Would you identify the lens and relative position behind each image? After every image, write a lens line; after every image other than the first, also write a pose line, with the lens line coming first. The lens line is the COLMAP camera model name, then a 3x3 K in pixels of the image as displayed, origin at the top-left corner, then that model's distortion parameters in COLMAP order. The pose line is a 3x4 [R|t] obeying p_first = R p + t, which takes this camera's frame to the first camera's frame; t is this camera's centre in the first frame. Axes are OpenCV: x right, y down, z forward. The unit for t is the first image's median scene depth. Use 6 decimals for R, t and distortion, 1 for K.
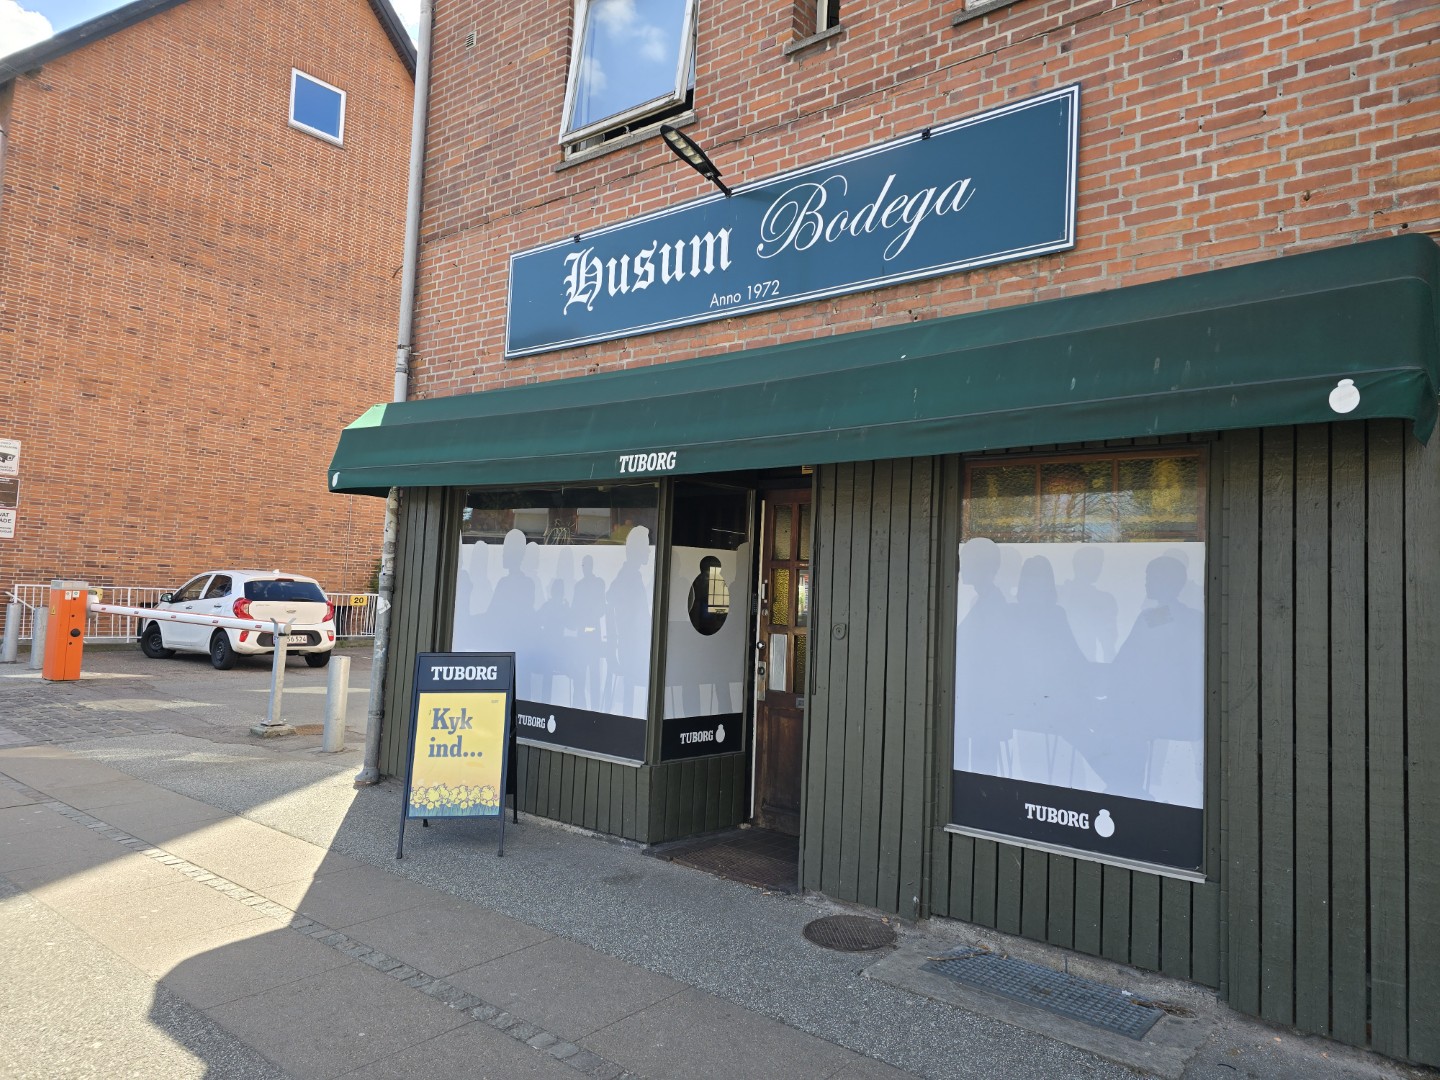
lens RADIAL K [[985.6, 0, 812.5], [0, 985.6, 543.4], [0, 0, 1]] dist [0.073628, -0.073055]
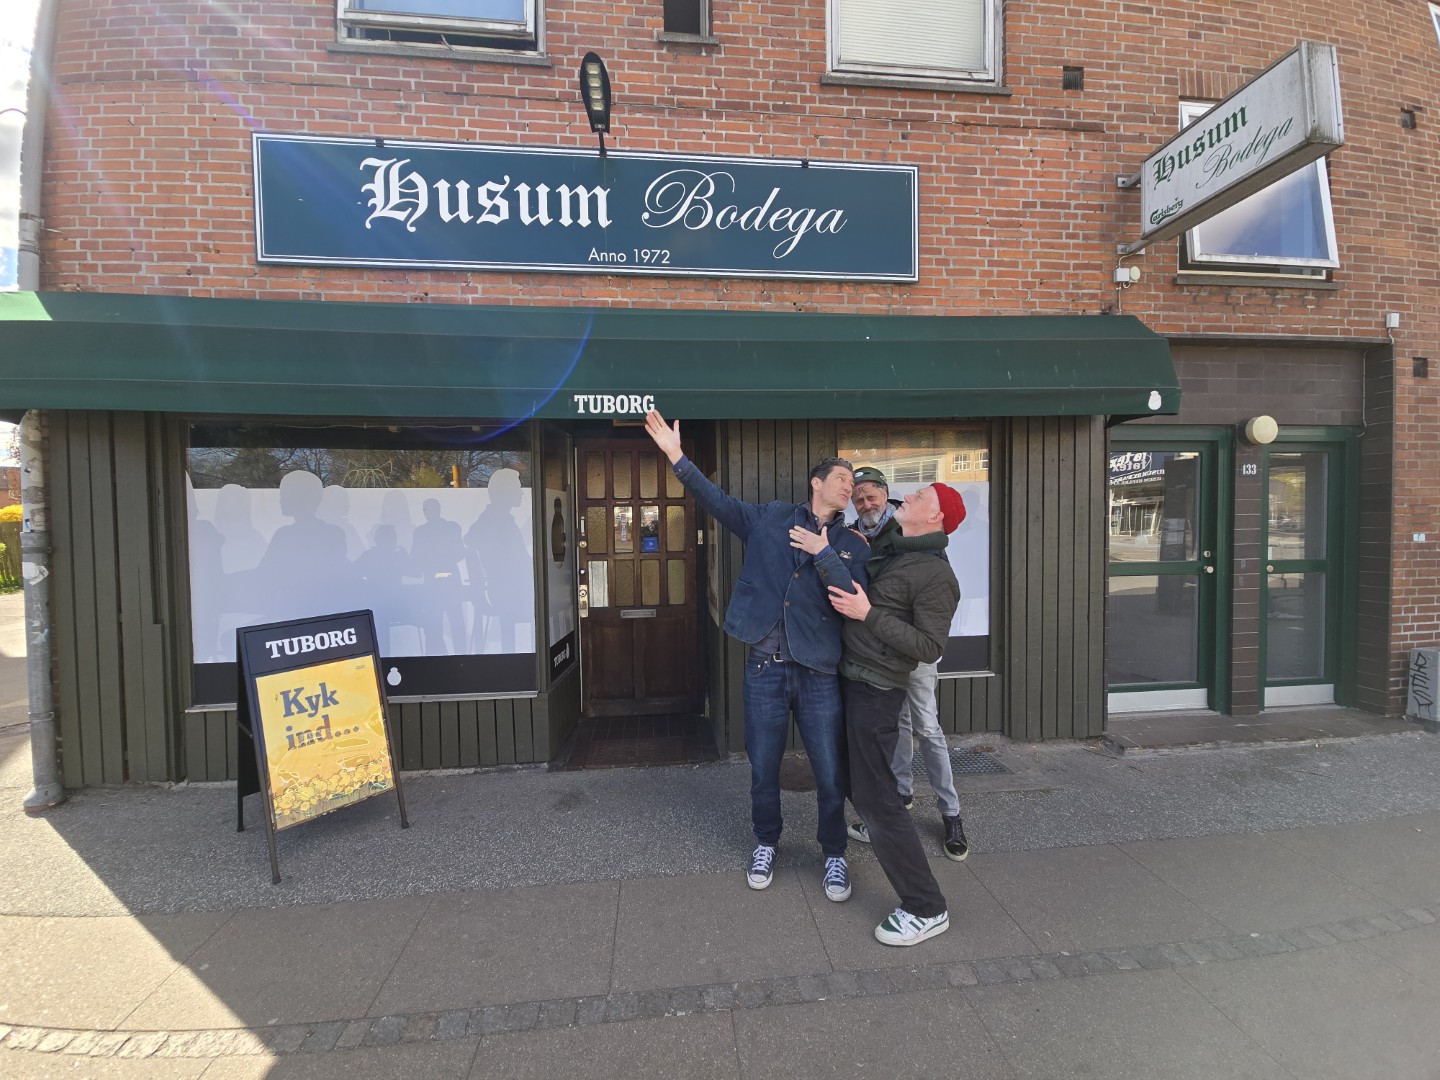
lens RADIAL K [[562.4, 0, 714.3], [0, 562.4, 546.6], [0, 0, 1]] dist [0.010541, -0.006241]
pose [[0.726064, -0.080584, 0.682888, -0.456556], [0.006984, 0.993922, 0.109862, 0.000276], [-0.687591, -0.074997, 0.722214, 0.463420]]
